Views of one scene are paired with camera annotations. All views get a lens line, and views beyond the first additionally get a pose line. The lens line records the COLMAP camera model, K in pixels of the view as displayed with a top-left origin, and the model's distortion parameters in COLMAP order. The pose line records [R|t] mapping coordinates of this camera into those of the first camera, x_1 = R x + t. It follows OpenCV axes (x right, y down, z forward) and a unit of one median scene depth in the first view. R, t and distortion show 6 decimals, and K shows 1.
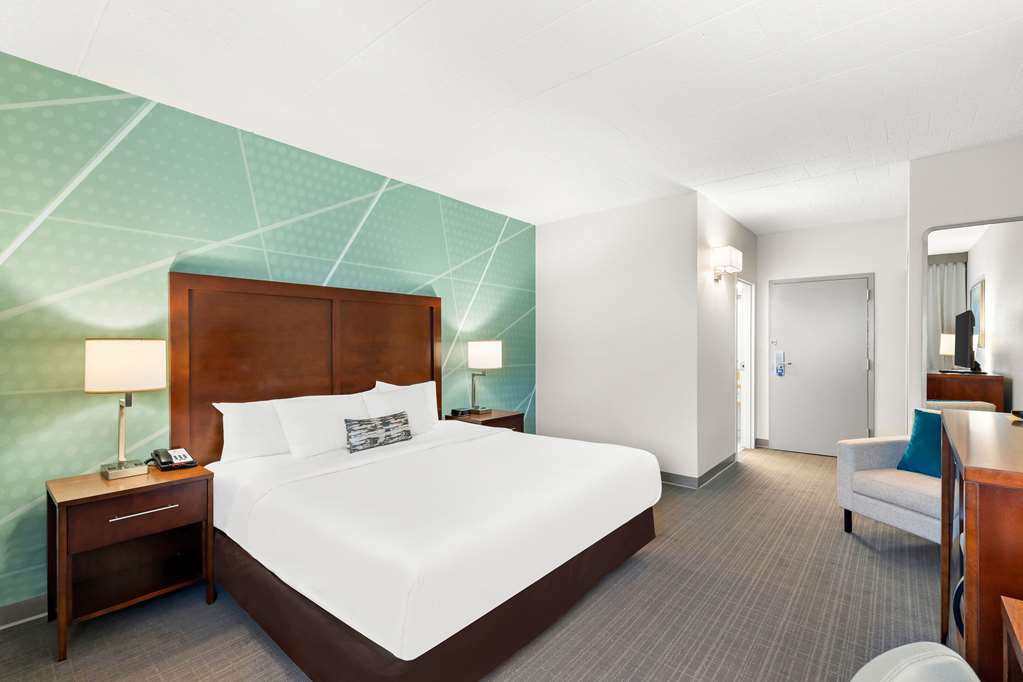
lens RADIAL K [[469.9, 0, 519.1], [0, 469.9, 346.2], [0, 0, 1]] dist [0.007577, -0.001500]
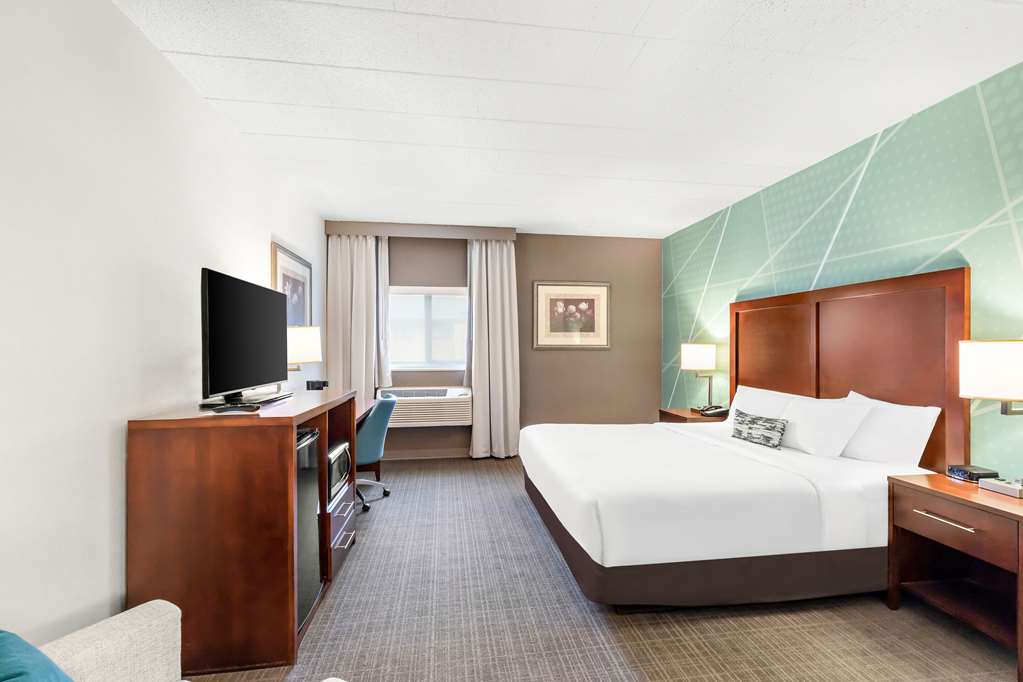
lens RADIAL K [[469.9, 0, 515.5], [0, 469.9, 343.7], [0, 0, 1]] dist [0.007577, -0.001500]
pose [[-0.675542, 0.002120, -0.737318, 0.820743], [0.002446, 0.999997, 0.000634, -0.013537], [0.737317, -0.001375, -0.675546, 1.265167]]
